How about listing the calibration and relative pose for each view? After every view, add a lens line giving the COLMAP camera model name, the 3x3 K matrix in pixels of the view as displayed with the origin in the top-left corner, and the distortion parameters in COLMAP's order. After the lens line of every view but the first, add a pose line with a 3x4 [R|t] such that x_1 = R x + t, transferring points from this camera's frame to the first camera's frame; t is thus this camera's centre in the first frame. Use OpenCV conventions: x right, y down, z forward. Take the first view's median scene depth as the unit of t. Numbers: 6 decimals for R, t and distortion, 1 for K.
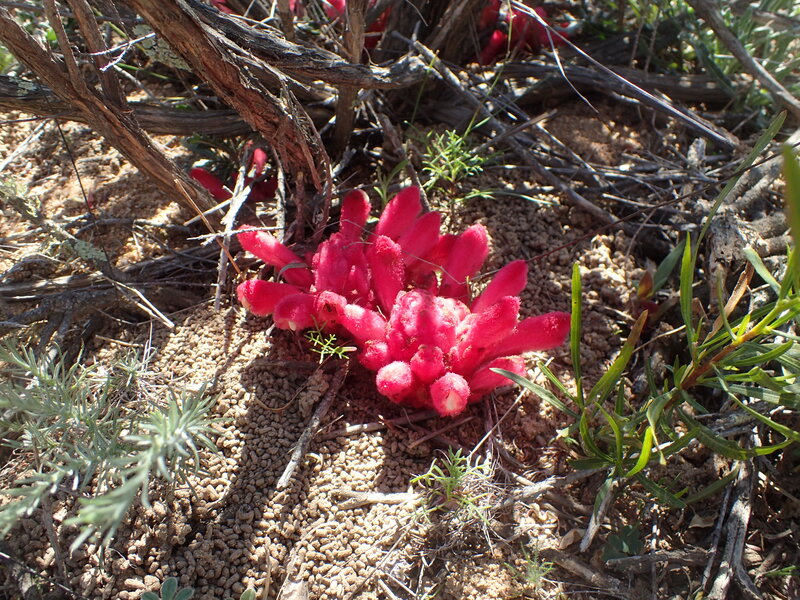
lens RADIAL K [[791.0, 0, 400.0], [0, 791.0, 300.0], [0, 0, 1]] dist [-0.160469, 0.004687]
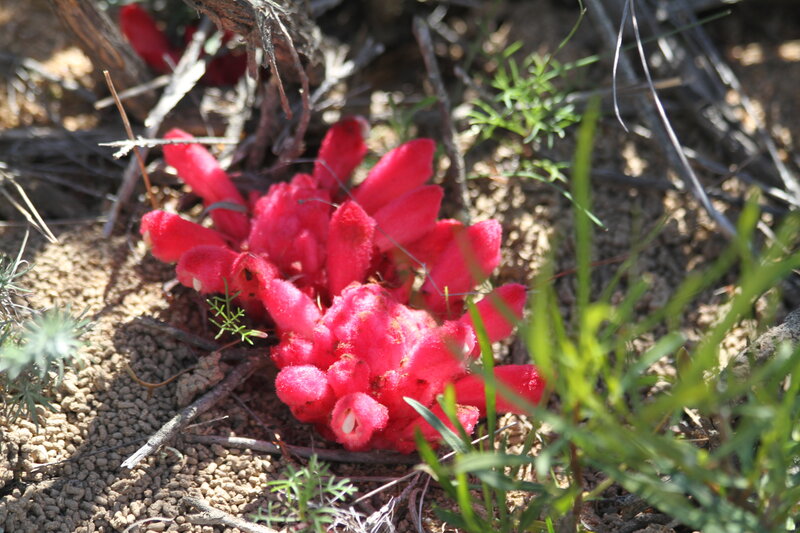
lens RADIAL K [[4470.8, 0, 400.0], [0, 4470.8, 266.5], [0, 0, 1]] dist [-0.849518, -30.421504]
pose [[0.951419, 0.275545, -0.137397, 0.624960], [-0.277304, 0.960760, 0.006549, -0.065644], [0.133810, 0.031870, 0.990494, -3.184413]]
